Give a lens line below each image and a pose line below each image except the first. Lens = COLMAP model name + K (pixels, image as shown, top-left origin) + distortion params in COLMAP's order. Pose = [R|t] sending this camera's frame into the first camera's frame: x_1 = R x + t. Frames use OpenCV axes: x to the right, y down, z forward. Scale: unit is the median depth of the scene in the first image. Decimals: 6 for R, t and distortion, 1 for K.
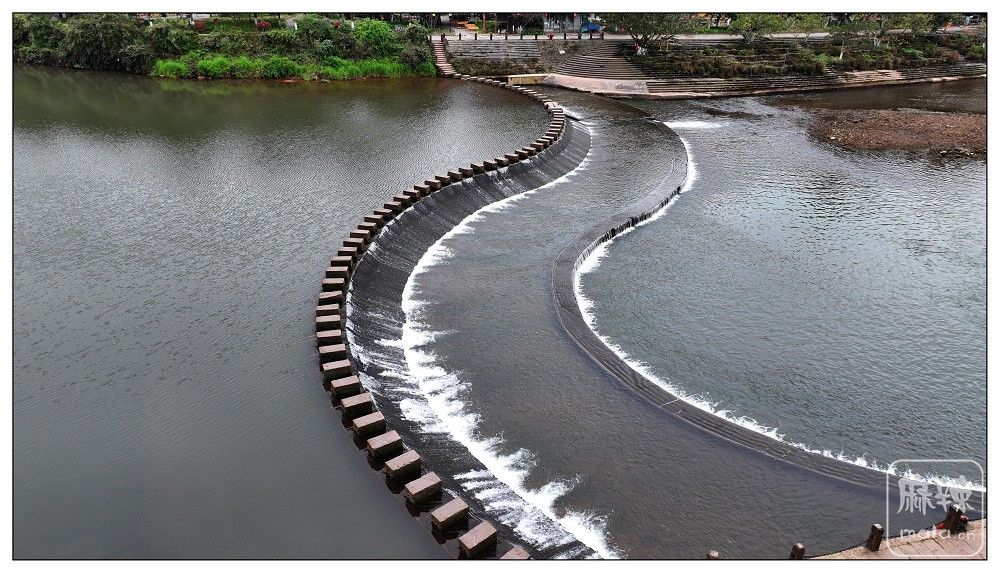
lens RADIAL K [[687.1, 0, 505.1], [0, 687.1, 279.8], [0, 0, 1]] dist [0.000271, 0.016692]
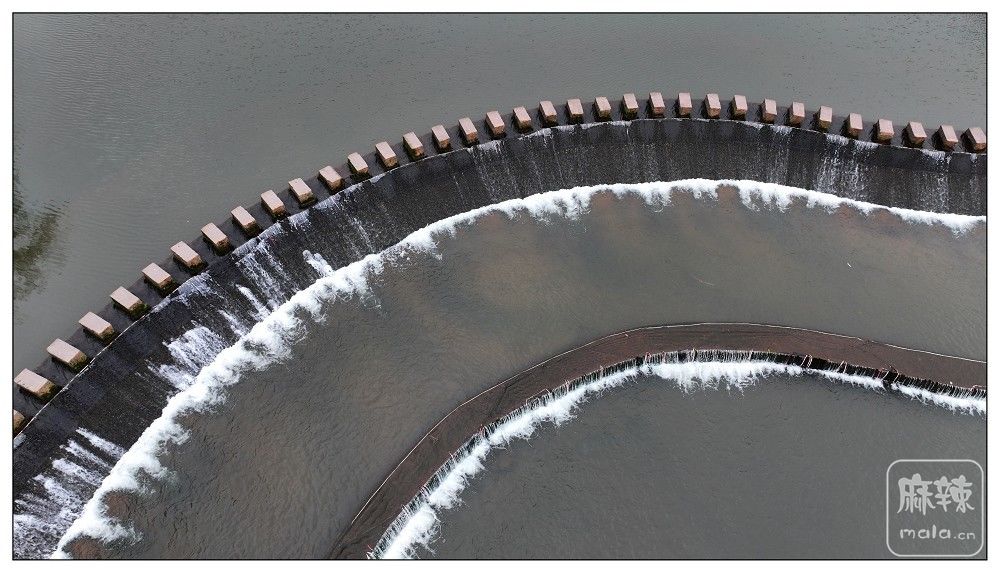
lens RADIAL K [[687.1, 0, 502.3], [0, 687.1, 283.9], [0, 0, 1]] dist [0.000271, 0.016692]
pose [[0.459976, 0.706300, -0.538110, 0.158359], [-0.402701, 0.706056, 0.582509, -0.182298], [0.791362, -0.051242, 0.609197, 0.240358]]
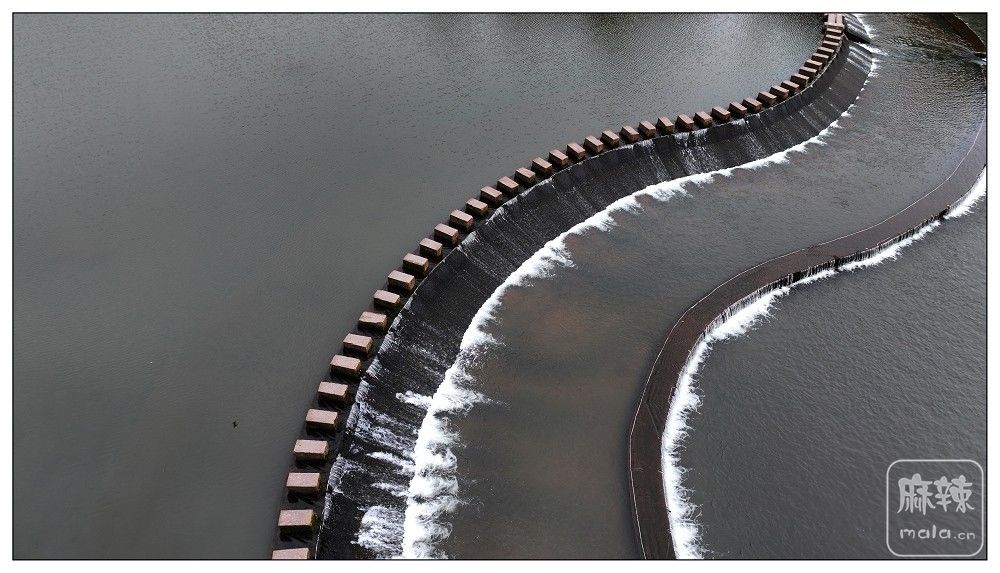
lens RADIAL K [[687.1, 0, 503.6], [0, 687.1, 282.3], [0, 0, 1]] dist [0.000271, 0.016692]
pose [[0.899309, 0.297593, -0.320440, 0.060205], [-0.199585, 0.931285, 0.304752, -0.120708], [0.389113, -0.210111, 0.896908, 0.112605]]
